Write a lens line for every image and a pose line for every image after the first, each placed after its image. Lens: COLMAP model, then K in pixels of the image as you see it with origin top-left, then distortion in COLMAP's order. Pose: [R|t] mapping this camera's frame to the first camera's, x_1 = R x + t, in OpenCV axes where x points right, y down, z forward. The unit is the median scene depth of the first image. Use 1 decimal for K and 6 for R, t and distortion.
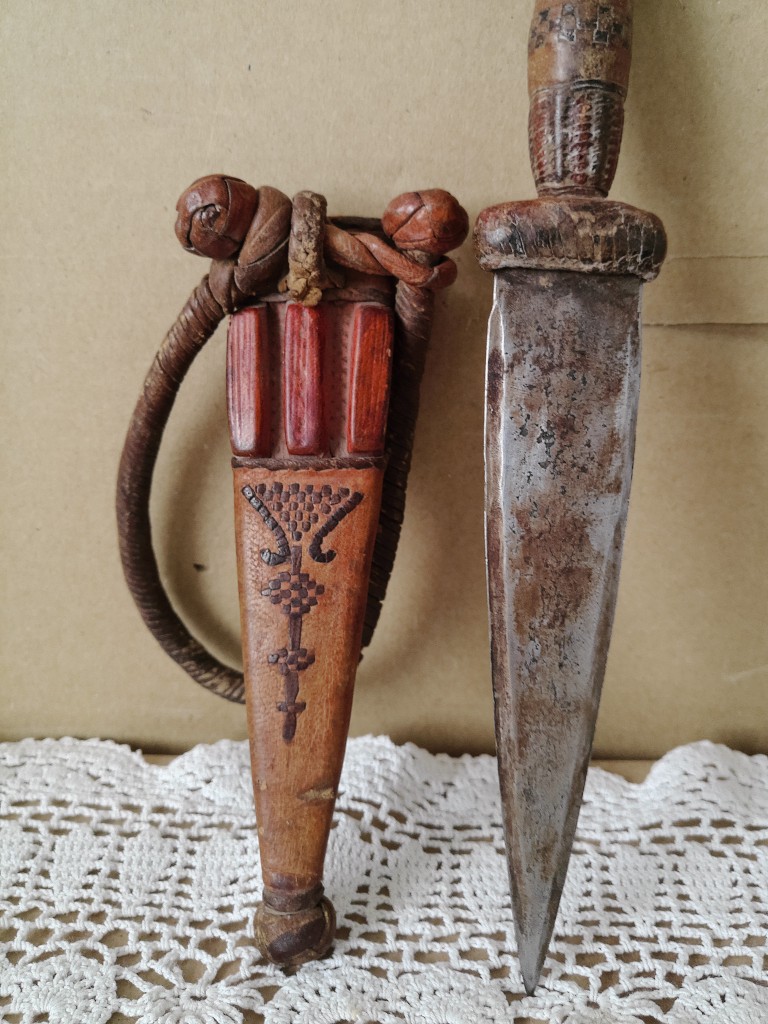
lens RADIAL K [[877.0, 0, 410.2], [0, 877.0, 465.8], [0, 0, 1]] dist [-0.050901, 0.019431]
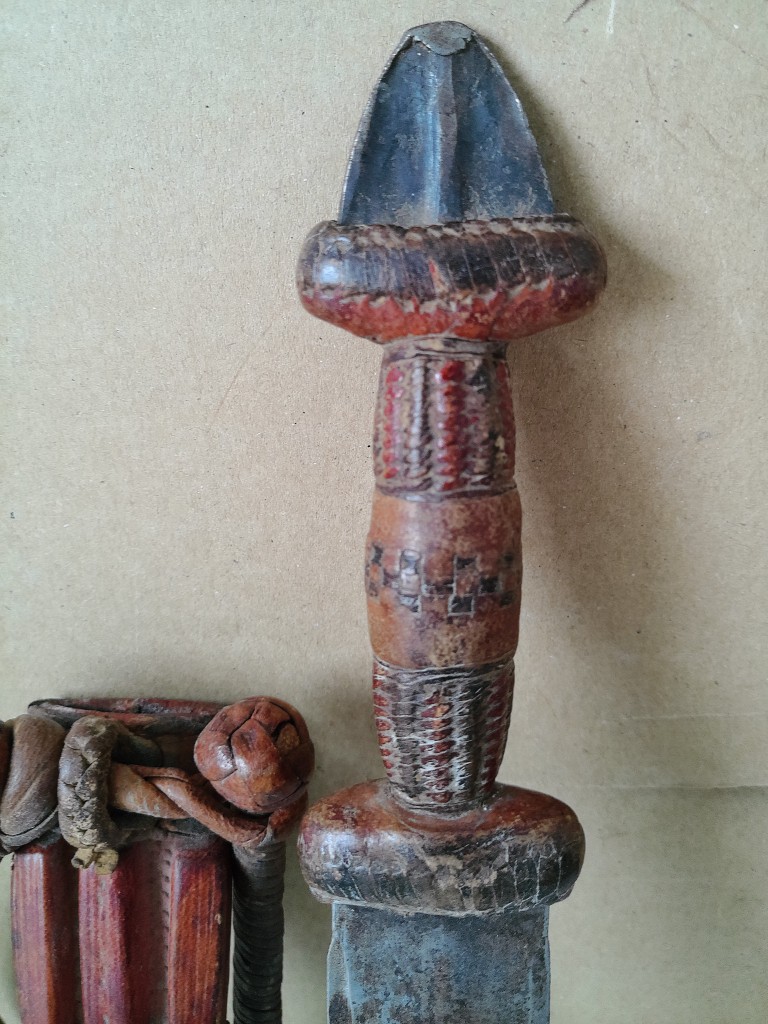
lens RADIAL K [[887.0, 0, 408.6], [0, 887.0, 468.0], [0, 0, 1]] dist [-0.073570, 0.061927]
pose [[0.997492, -0.036028, -0.060925, 0.190101], [0.040890, 0.995913, 0.080537, -0.548393], [0.057774, -0.082826, 0.994888, 0.304424]]
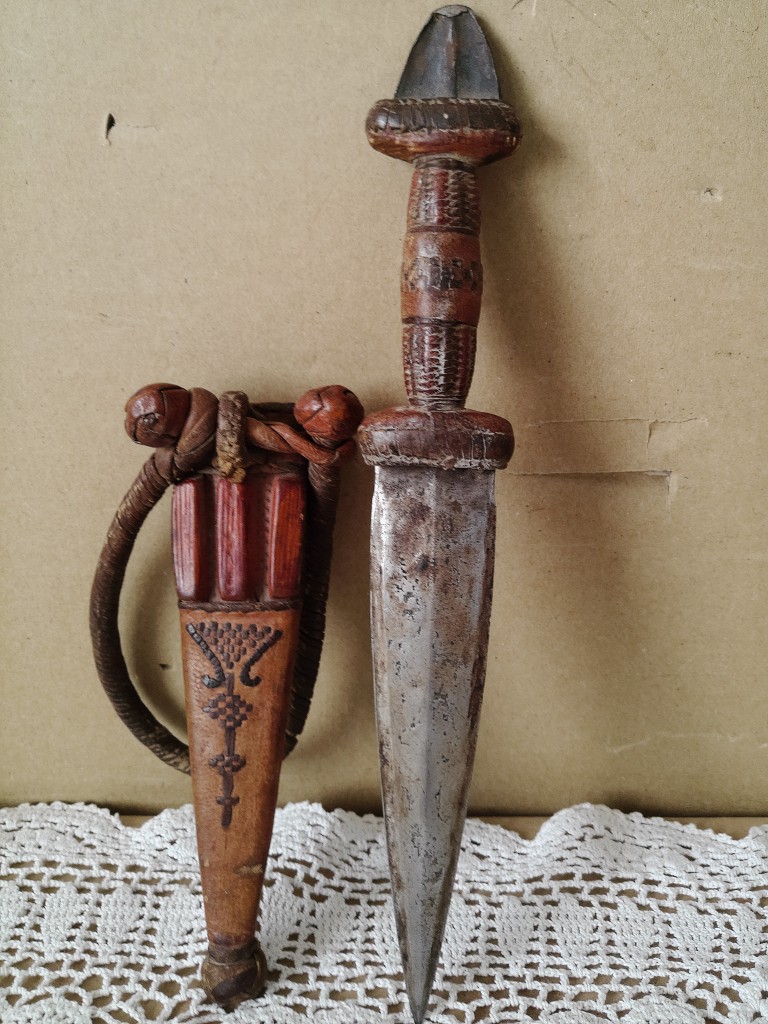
lens RADIAL K [[866.6, 0, 407.5], [0, 866.6, 469.9], [0, 0, 1]] dist [-0.074082, 0.065721]
pose [[0.999912, -0.013276, -0.000755, 0.124996], [0.013287, 0.999755, 0.017687, -0.210671], [0.000520, -0.017696, 0.999843, -0.219124]]
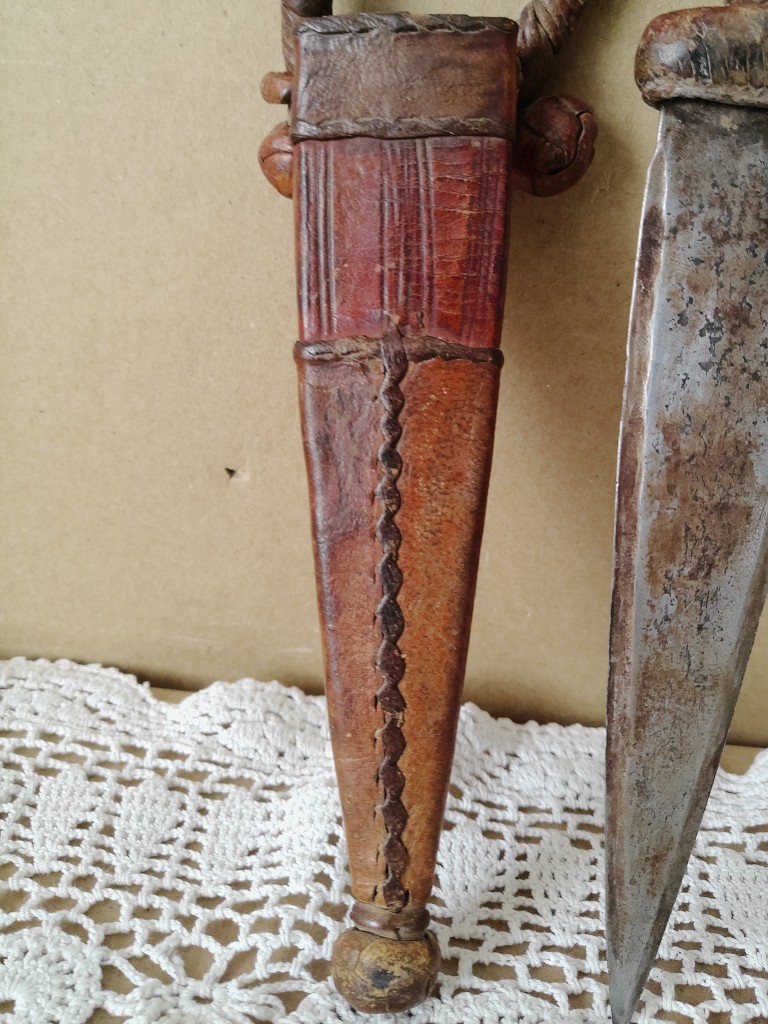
lens RADIAL K [[916.6, 0, 410.9], [0, 916.6, 449.6], [0, 0, 1]] dist [-0.094052, 0.090188]
pose [[0.996283, 0.082114, -0.026028, -0.066535], [-0.080577, 0.995206, 0.055428, 0.043096], [0.030454, -0.053125, 0.998123, 0.182810]]
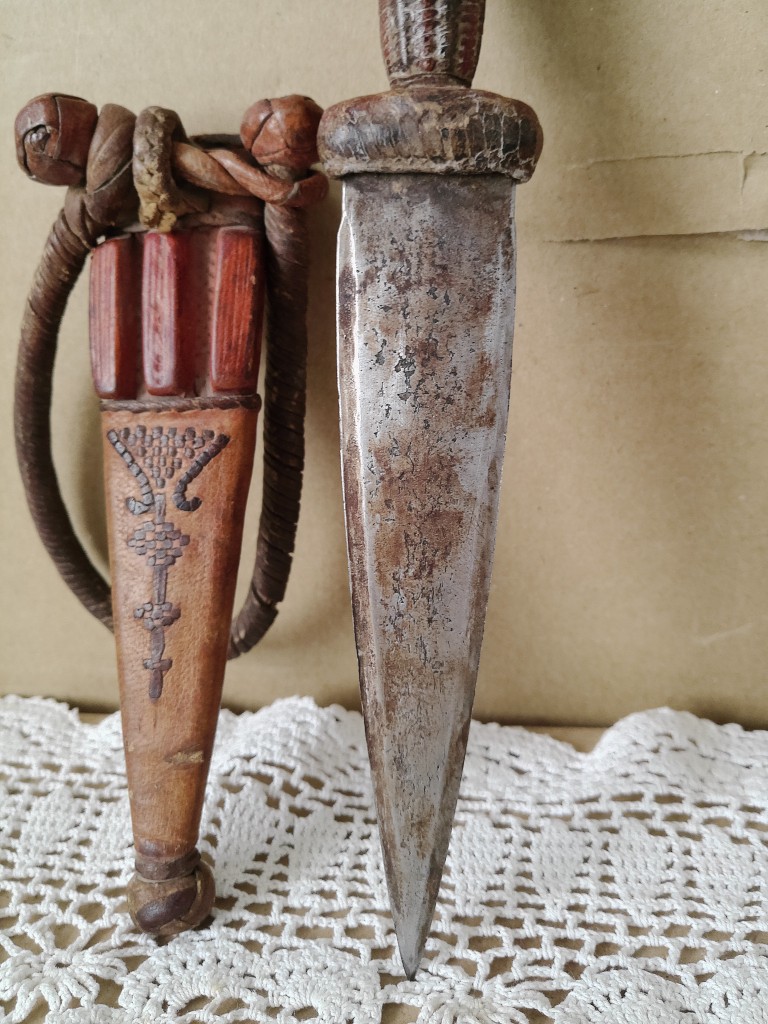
lens RADIAL K [[887.0, 0, 408.6], [0, 887.0, 468.0], [0, 0, 1]] dist [-0.073570, 0.061927]
pose [[0.993510, -0.018187, -0.112282, 0.230664], [0.023058, 0.998841, 0.042242, 0.030214], [0.111383, -0.044556, 0.992778, 0.097309]]
